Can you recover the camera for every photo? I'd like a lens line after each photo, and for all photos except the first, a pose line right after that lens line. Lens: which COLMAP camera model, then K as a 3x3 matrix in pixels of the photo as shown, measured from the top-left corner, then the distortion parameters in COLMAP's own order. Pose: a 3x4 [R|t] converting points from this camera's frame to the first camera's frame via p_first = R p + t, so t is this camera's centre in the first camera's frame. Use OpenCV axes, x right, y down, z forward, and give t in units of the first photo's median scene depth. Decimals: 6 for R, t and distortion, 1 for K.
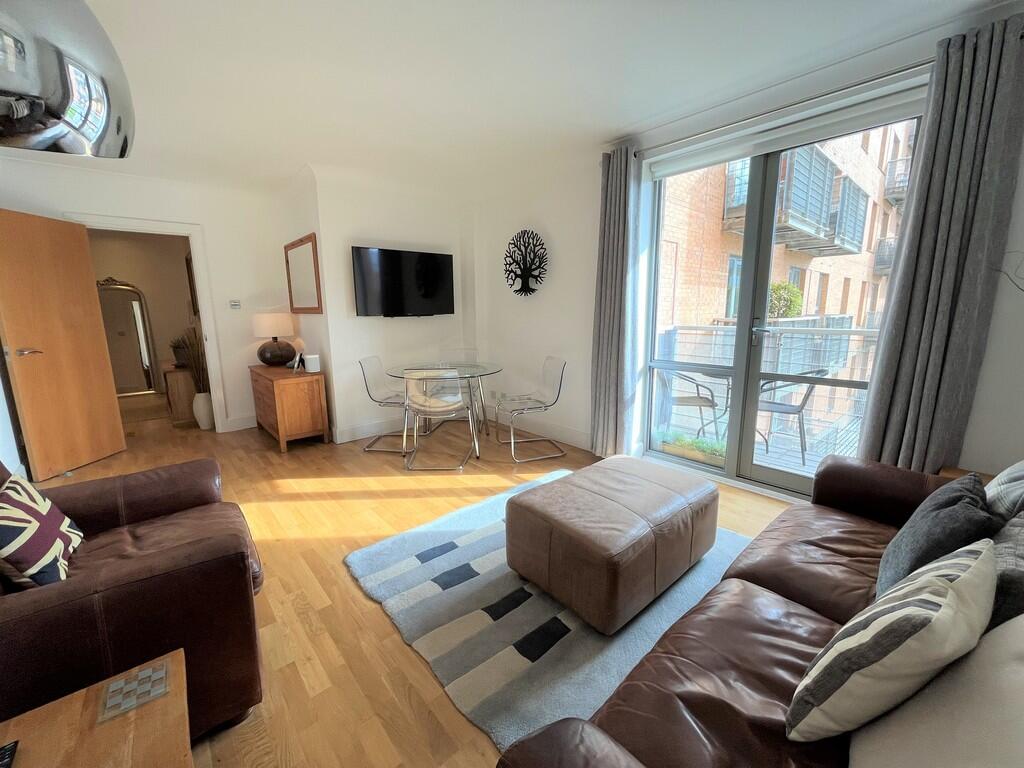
lens RADIAL K [[412.2, 0, 512.0], [0, 412.2, 384.0], [0, 0, 1]] dist [-0.000639, -0.000102]
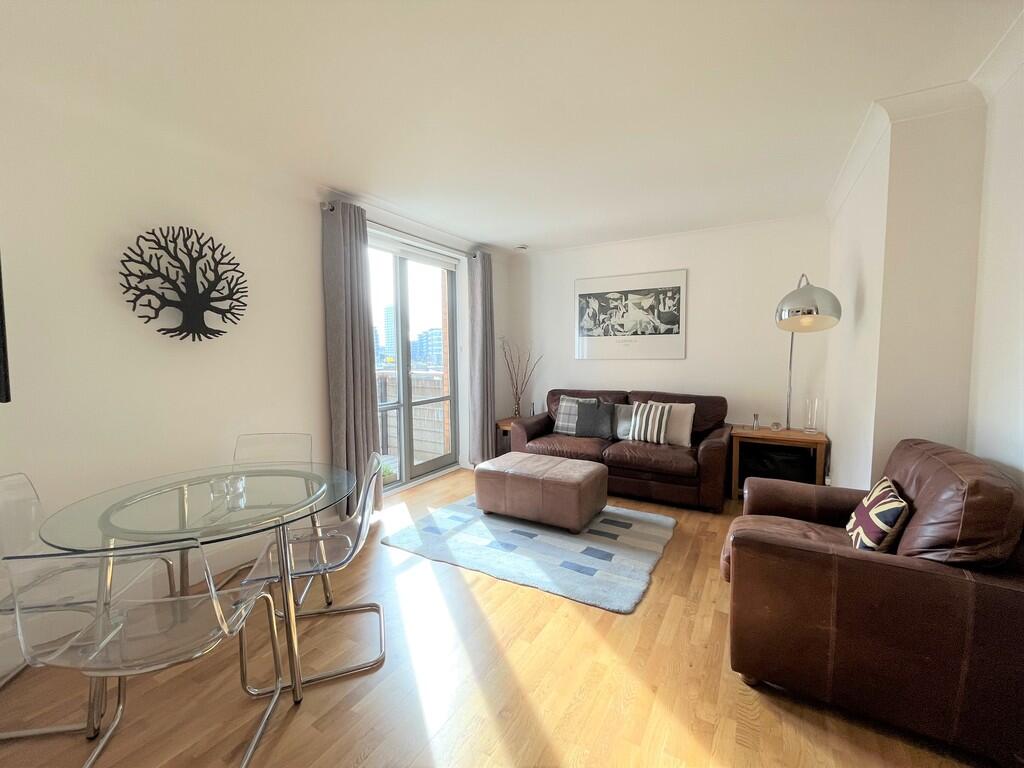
lens RADIAL K [[430.0, 0, 512.0], [0, 430.0, 384.0], [0, 0, 1]] dist [-0.000806, -0.000066]
pose [[-0.309653, -0.059584, 0.948981, -0.698726], [0.176999, 0.976979, 0.119097, -0.153784], [-0.934230, 0.204848, -0.291978, 0.805378]]
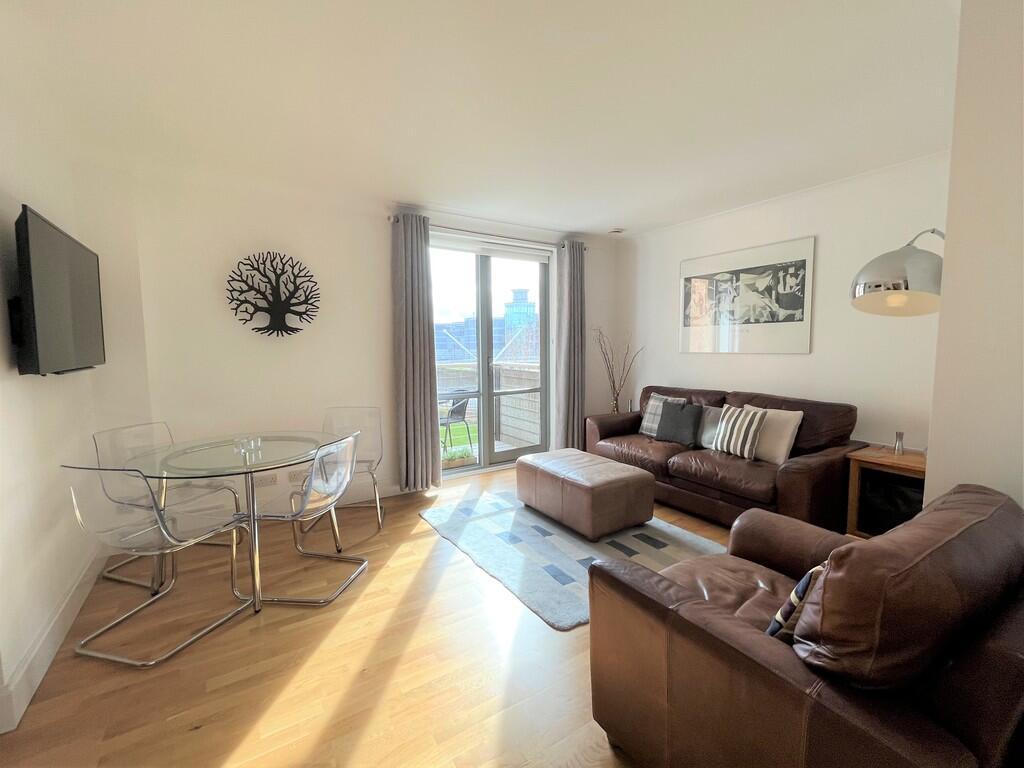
lens RADIAL K [[436.5, 0, 512.0], [0, 436.5, 384.0], [0, 0, 1]] dist [-0.002086, -0.000033]
pose [[0.153376, -0.079646, 0.984953, -0.732188], [0.179490, 0.982411, 0.051491, -0.094290], [-0.971730, 0.168892, 0.164974, 0.478796]]
